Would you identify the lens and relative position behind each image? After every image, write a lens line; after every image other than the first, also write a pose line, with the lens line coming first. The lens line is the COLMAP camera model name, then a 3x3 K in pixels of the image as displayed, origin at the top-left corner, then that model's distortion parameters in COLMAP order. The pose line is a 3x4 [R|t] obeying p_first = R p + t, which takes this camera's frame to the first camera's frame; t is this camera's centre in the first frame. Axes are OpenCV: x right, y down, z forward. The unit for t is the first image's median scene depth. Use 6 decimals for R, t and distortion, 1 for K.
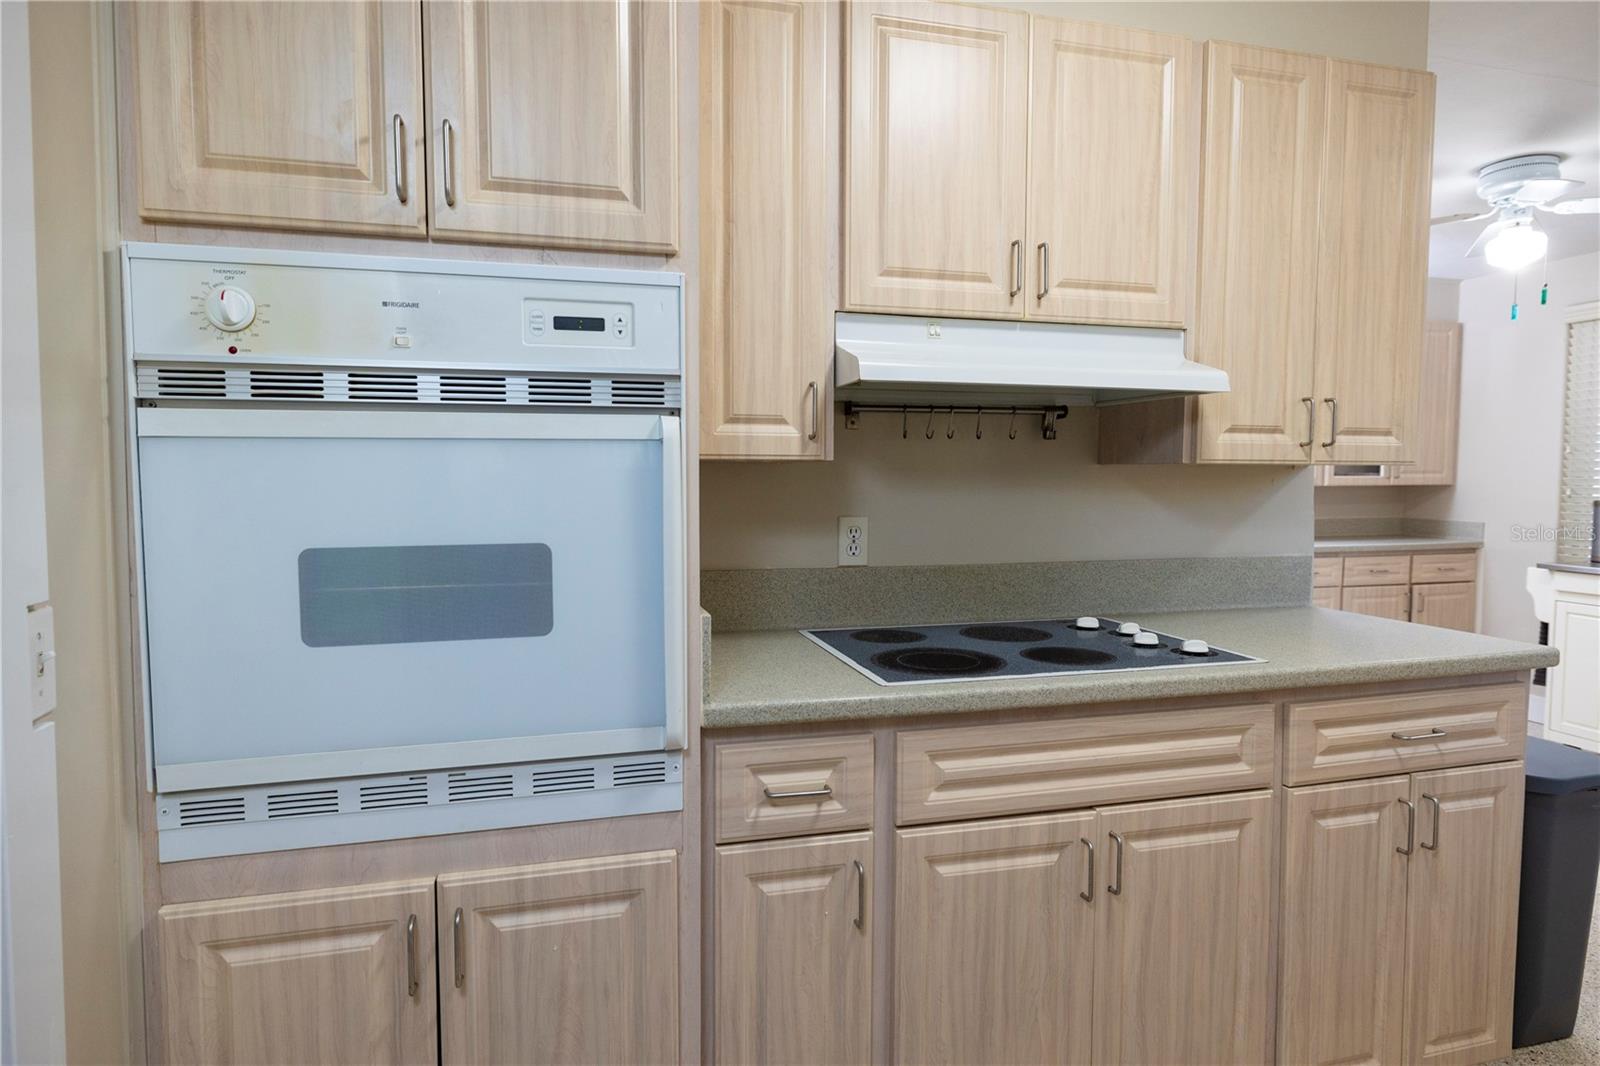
lens RADIAL K [[915.9, 0, 790.4], [0, 915.9, 540.0], [0, 0, 1]] dist [0.005258, 0.001875]
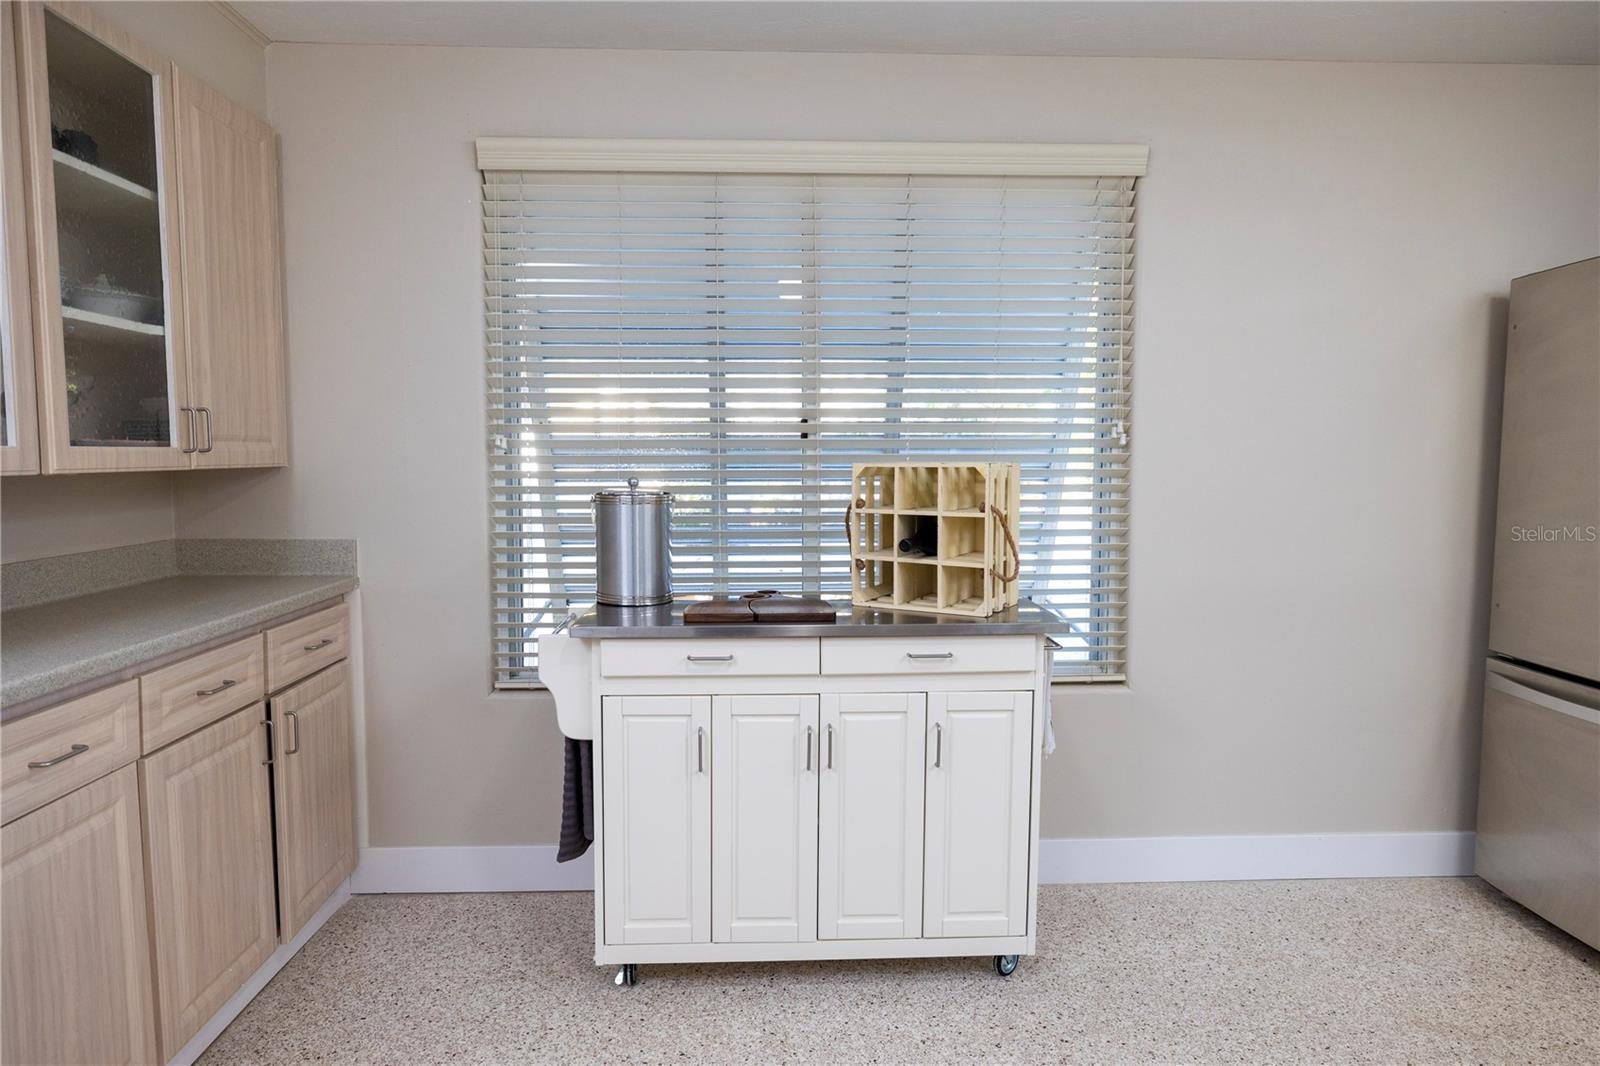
lens RADIAL K [[960.4, 0, 803.3], [0, 960.4, 527.6], [0, 0, 1]] dist [-0.001070, 0.001431]
pose [[0.244319, -0.074253, 0.966848, 0.714789], [0.070225, 0.995801, 0.058731, -0.095588], [-0.967149, 0.053548, 0.248507, 1.503225]]
